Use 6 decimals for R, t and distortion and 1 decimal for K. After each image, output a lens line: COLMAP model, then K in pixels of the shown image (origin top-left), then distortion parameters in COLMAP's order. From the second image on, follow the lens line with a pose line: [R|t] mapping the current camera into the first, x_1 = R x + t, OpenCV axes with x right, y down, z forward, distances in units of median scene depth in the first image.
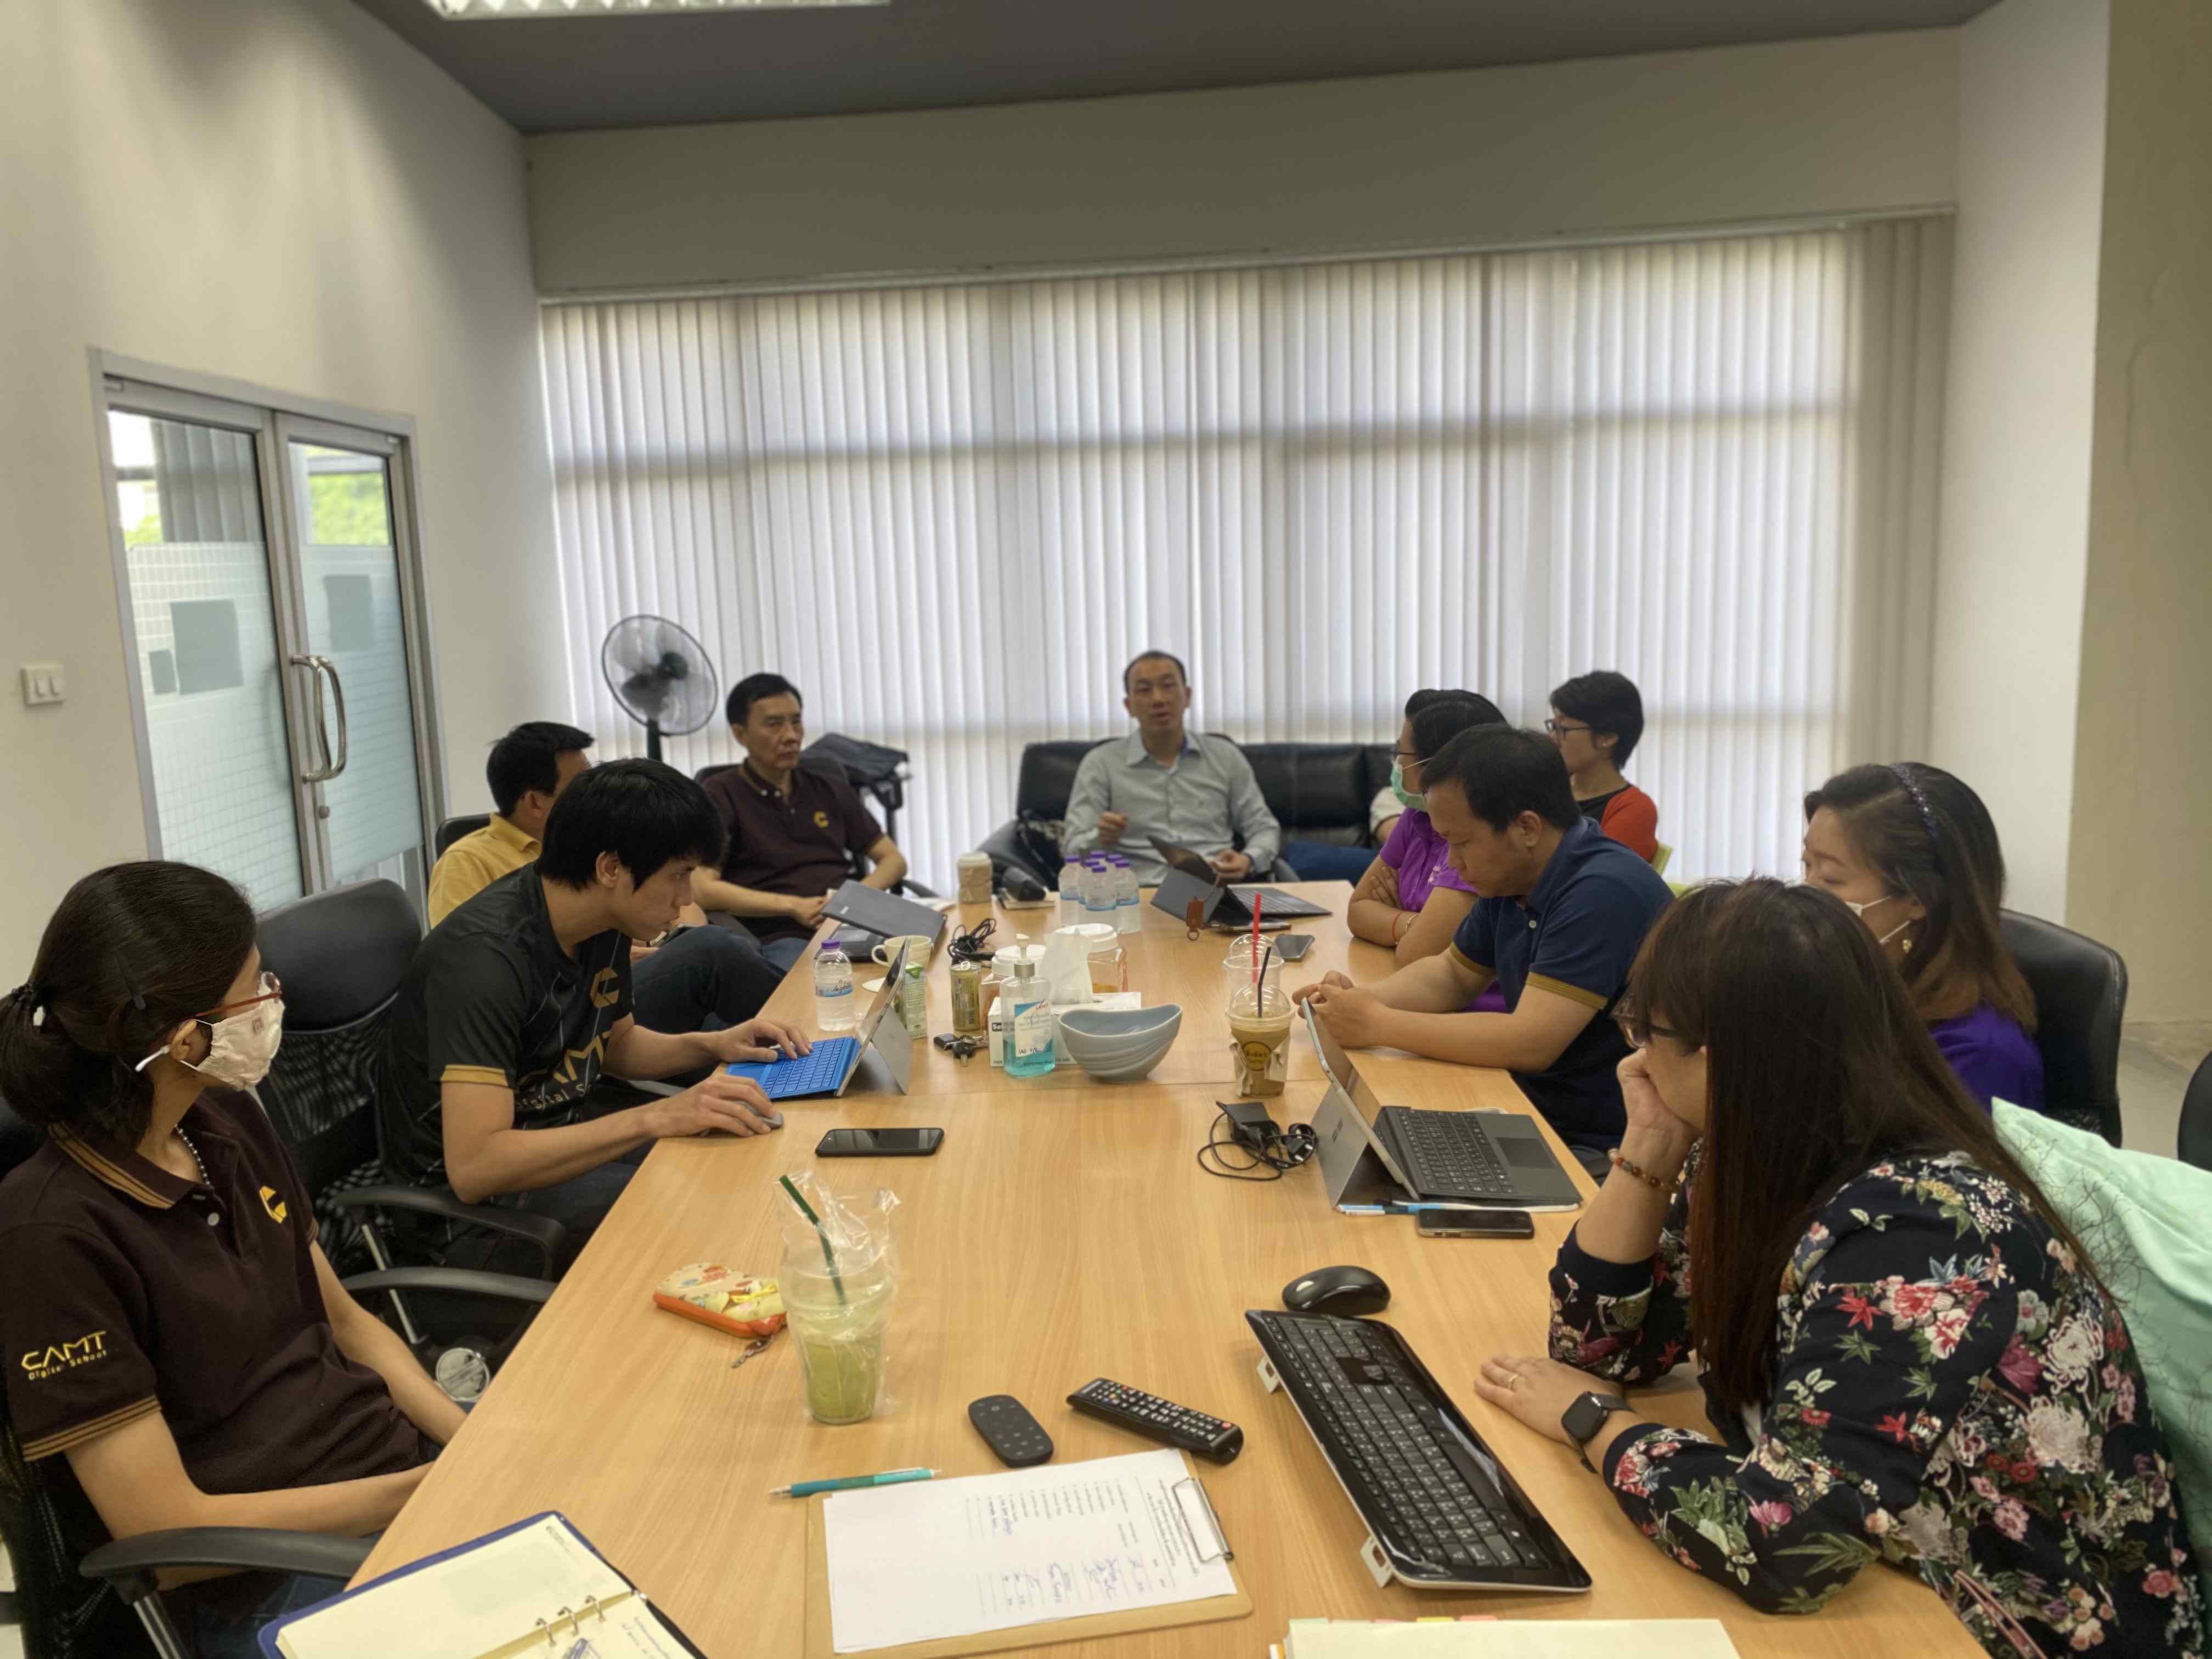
lens RADIAL K [[1687.1, 0, 1078.5], [0, 1687.1, 828.5], [0, 0, 1]] dist [0.115020, -0.193765]
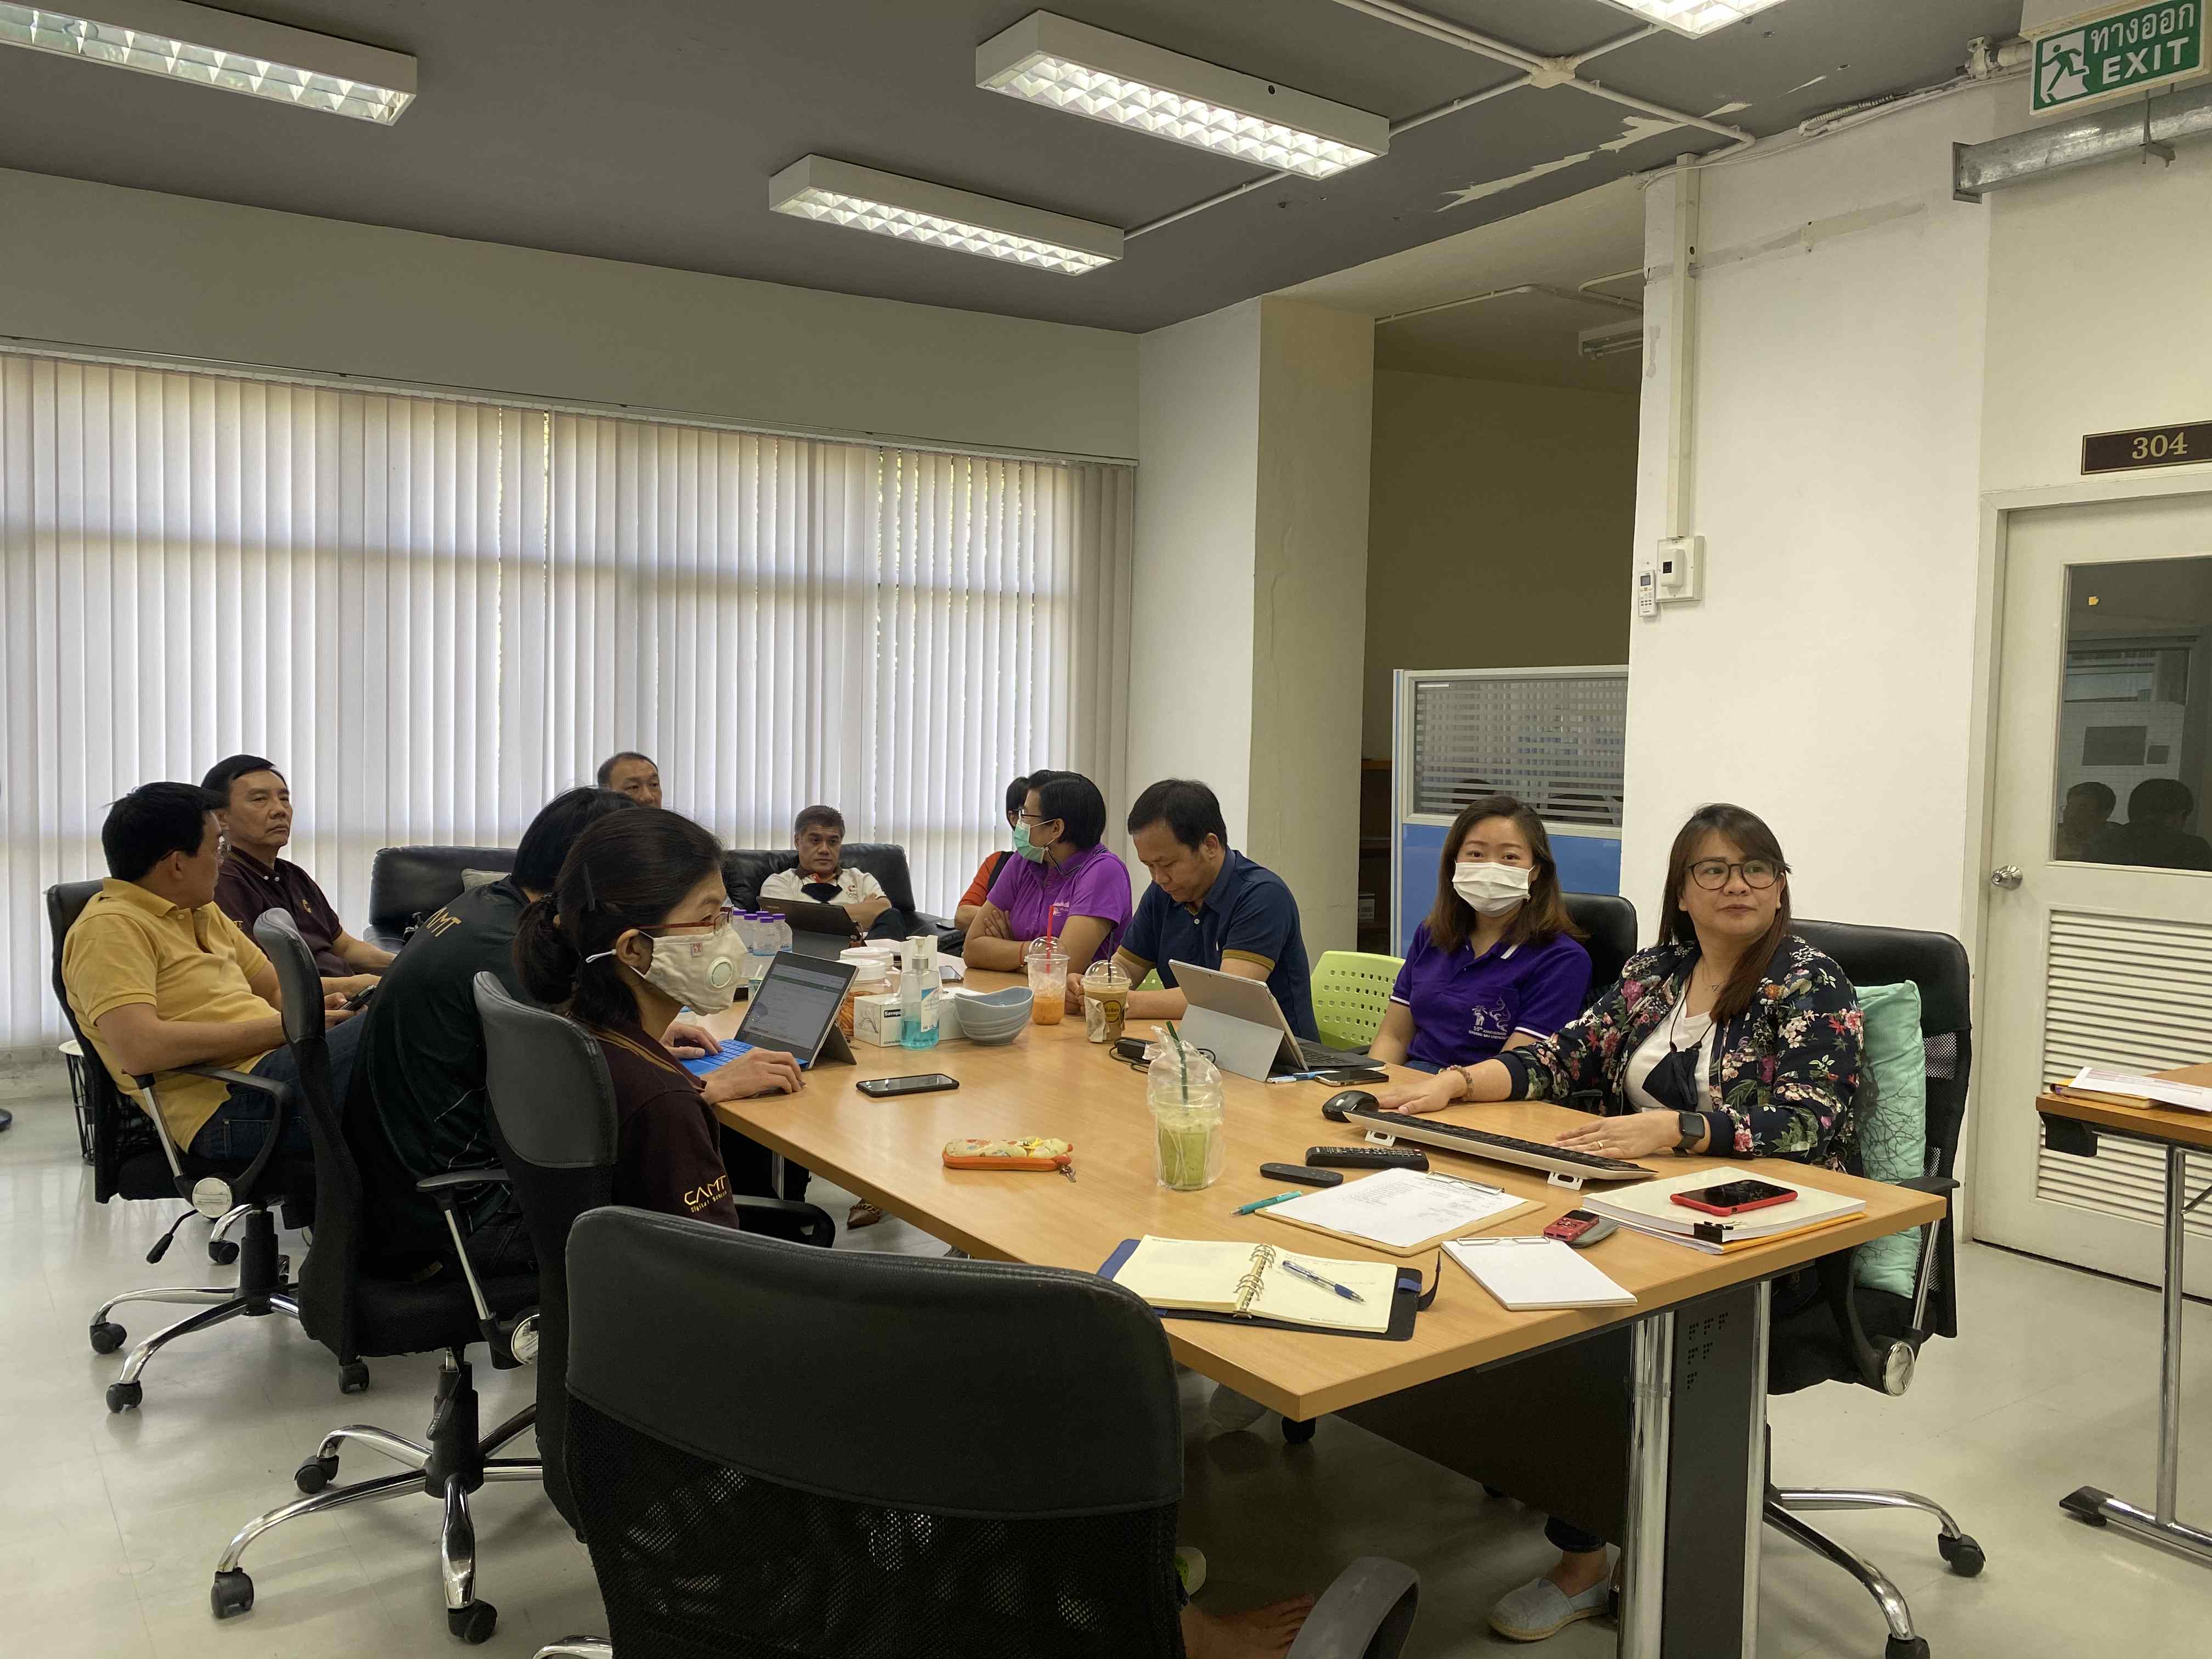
lens RADIAL K [[1711.1, 0, 1106.0], [0, 1711.1, 829.5], [0, 0, 1]] dist [0.009370, 0.001133]
pose [[0.800763, 0.014837, 0.598797, -0.303923], [0.045236, 0.995340, -0.085157, 0.044240], [-0.597271, 0.095278, 0.796360, -0.045575]]
